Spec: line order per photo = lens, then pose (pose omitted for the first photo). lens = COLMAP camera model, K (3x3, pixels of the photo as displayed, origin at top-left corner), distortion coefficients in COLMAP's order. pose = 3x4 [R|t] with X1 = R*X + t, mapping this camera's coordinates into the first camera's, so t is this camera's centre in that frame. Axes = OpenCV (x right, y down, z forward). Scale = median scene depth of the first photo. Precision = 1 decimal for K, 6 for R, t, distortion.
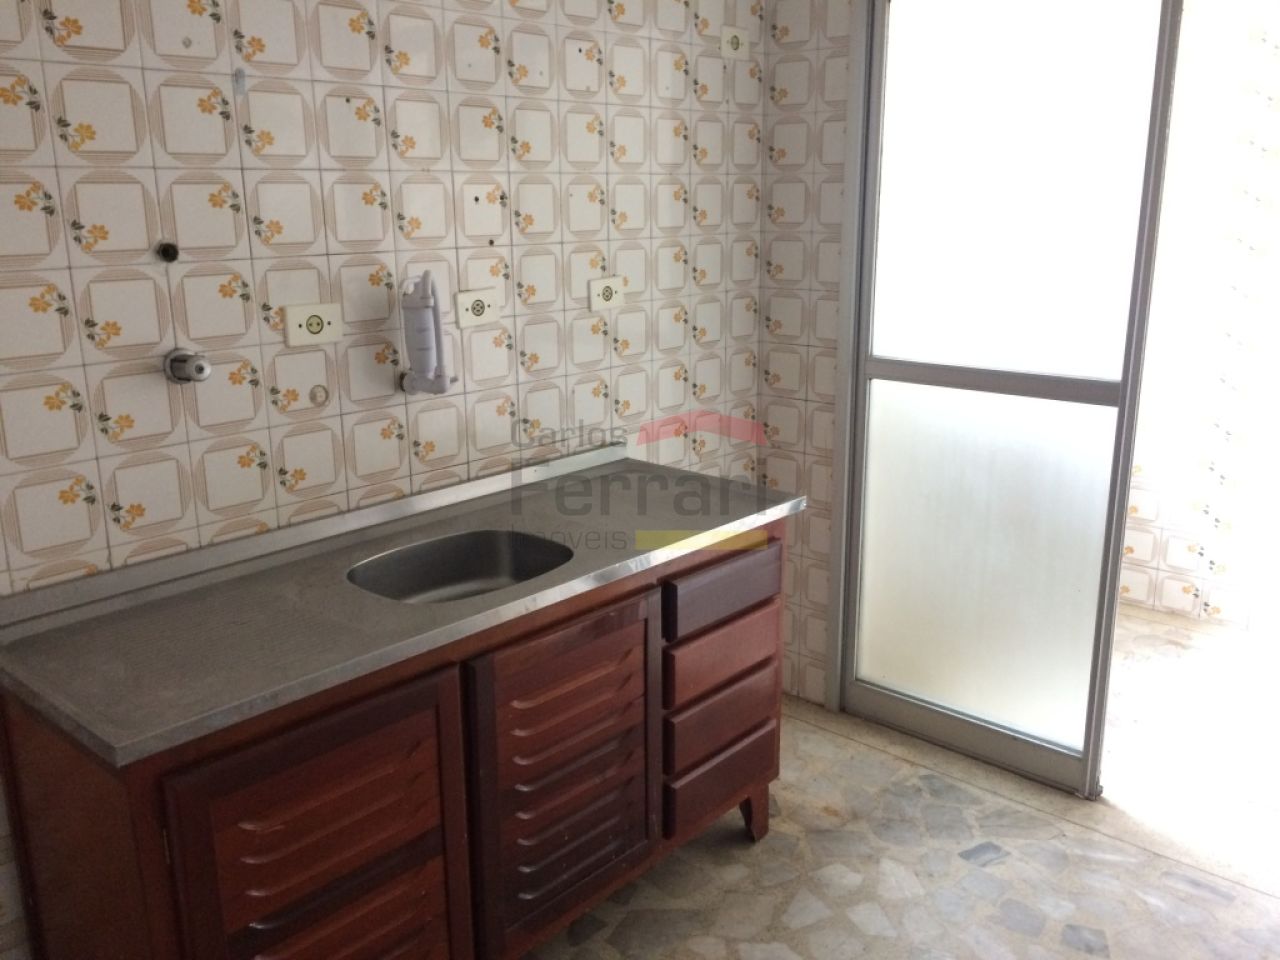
lens RADIAL K [[1088.8, 0, 635.7], [0, 1088.8, 475.5], [0, 0, 1]] dist [0.002729, -0.030644]
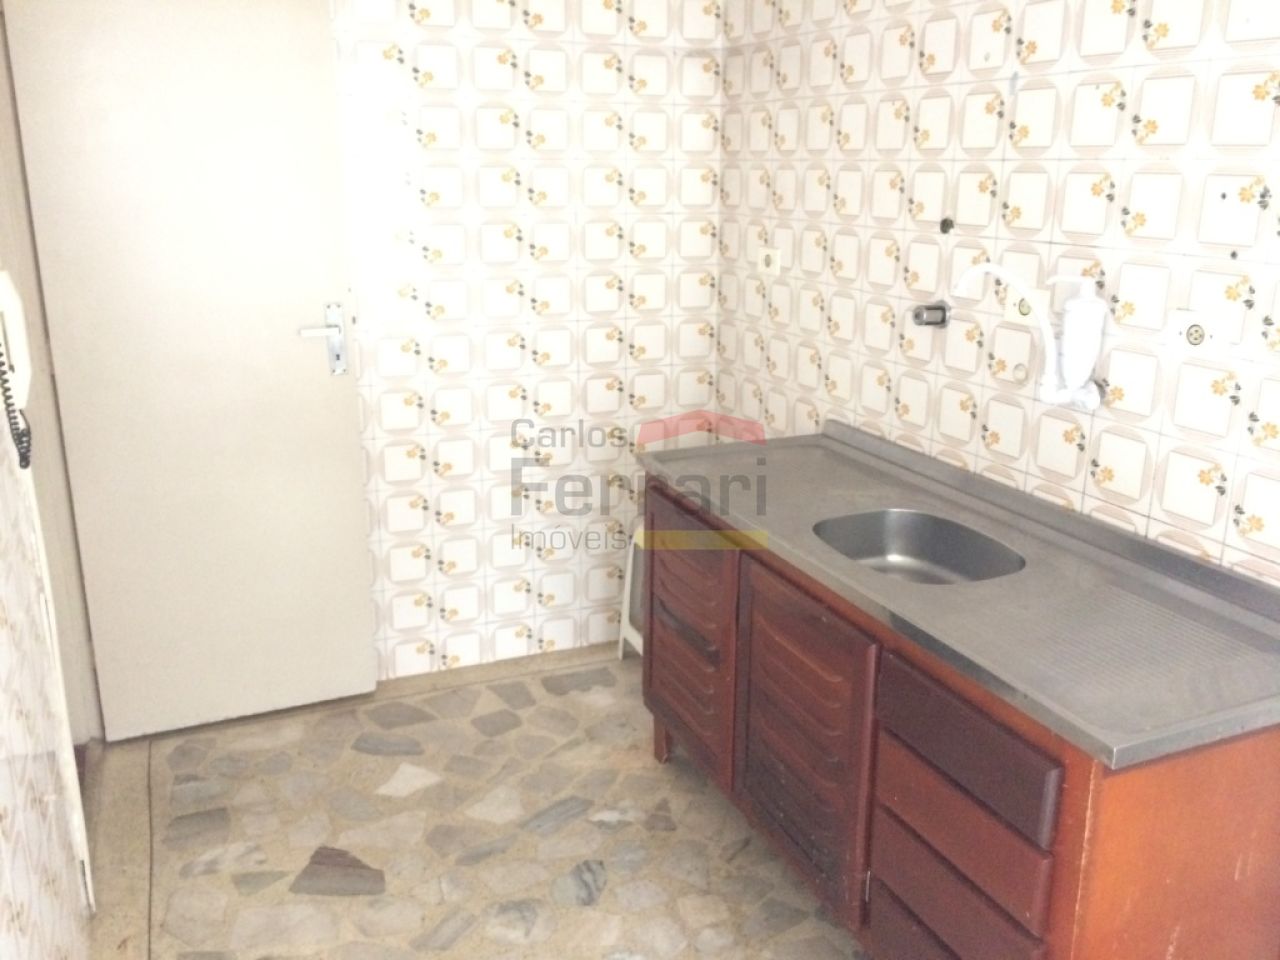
lens RADIAL K [[1088.8, 0, 635.5], [0, 1088.8, 476.8], [0, 0, 1]] dist [0.002729, -0.030644]
pose [[-0.418103, 0.258817, -0.870749, 0.911647], [-0.222449, 0.900197, 0.374382, -0.331808], [0.880742, 0.350227, -0.318801, 1.166416]]
